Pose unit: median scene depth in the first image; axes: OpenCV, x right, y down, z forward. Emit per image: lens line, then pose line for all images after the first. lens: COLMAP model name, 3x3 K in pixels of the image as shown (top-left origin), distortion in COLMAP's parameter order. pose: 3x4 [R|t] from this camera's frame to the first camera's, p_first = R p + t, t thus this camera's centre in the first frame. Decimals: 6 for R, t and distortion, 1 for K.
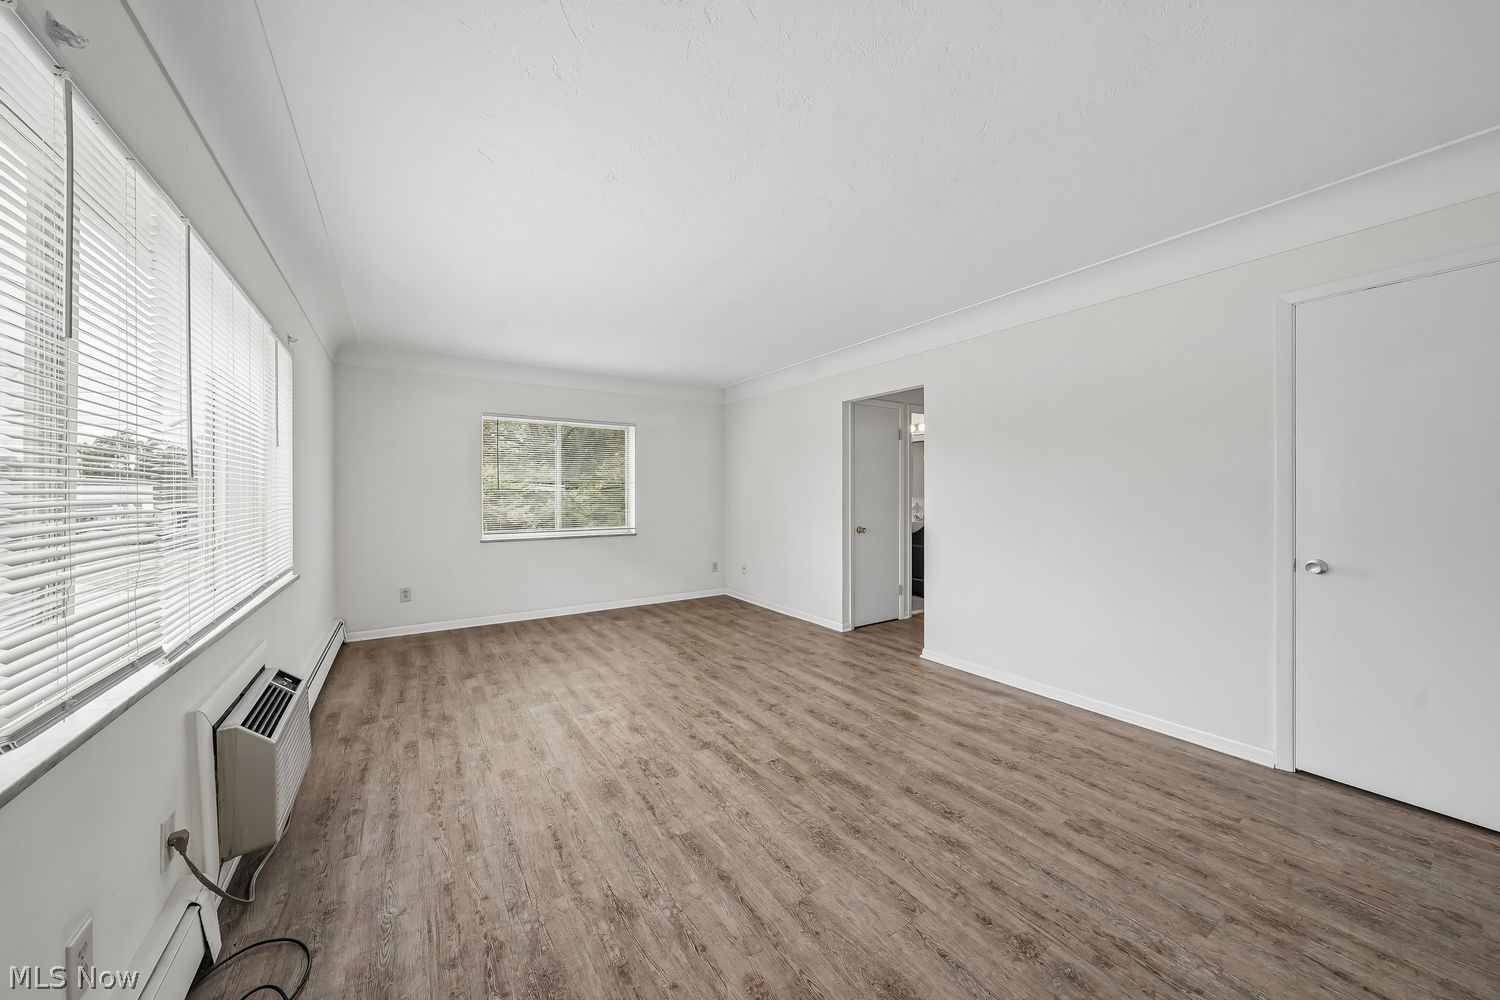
lens RADIAL K [[522.8, 0, 747.6], [0, 522.8, 495.0], [0, 0, 1]] dist [-0.005506, 0.000505]
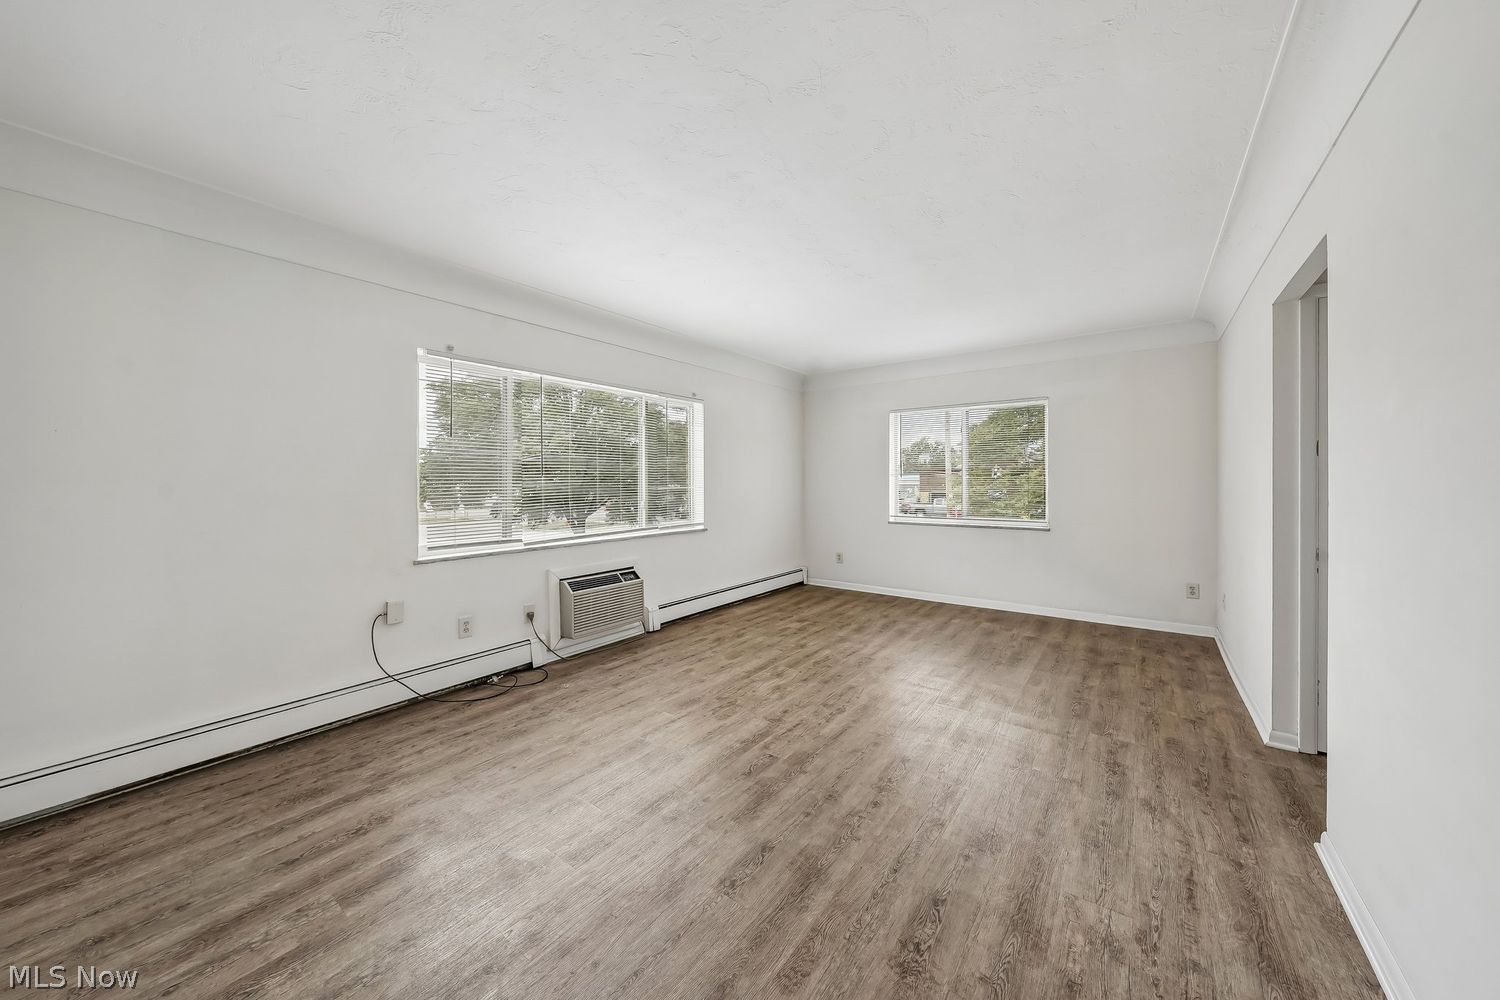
lens RADIAL K [[522.8, 0, 747.7], [0, 522.8, 489.7], [0, 0, 1]] dist [-0.005506, 0.000505]
pose [[0.328791, 0.017077, -0.944248, 0.881853], [0.001772, 0.999824, 0.018699, -0.011456], [0.944401, -0.007822, 0.328703, 0.586574]]
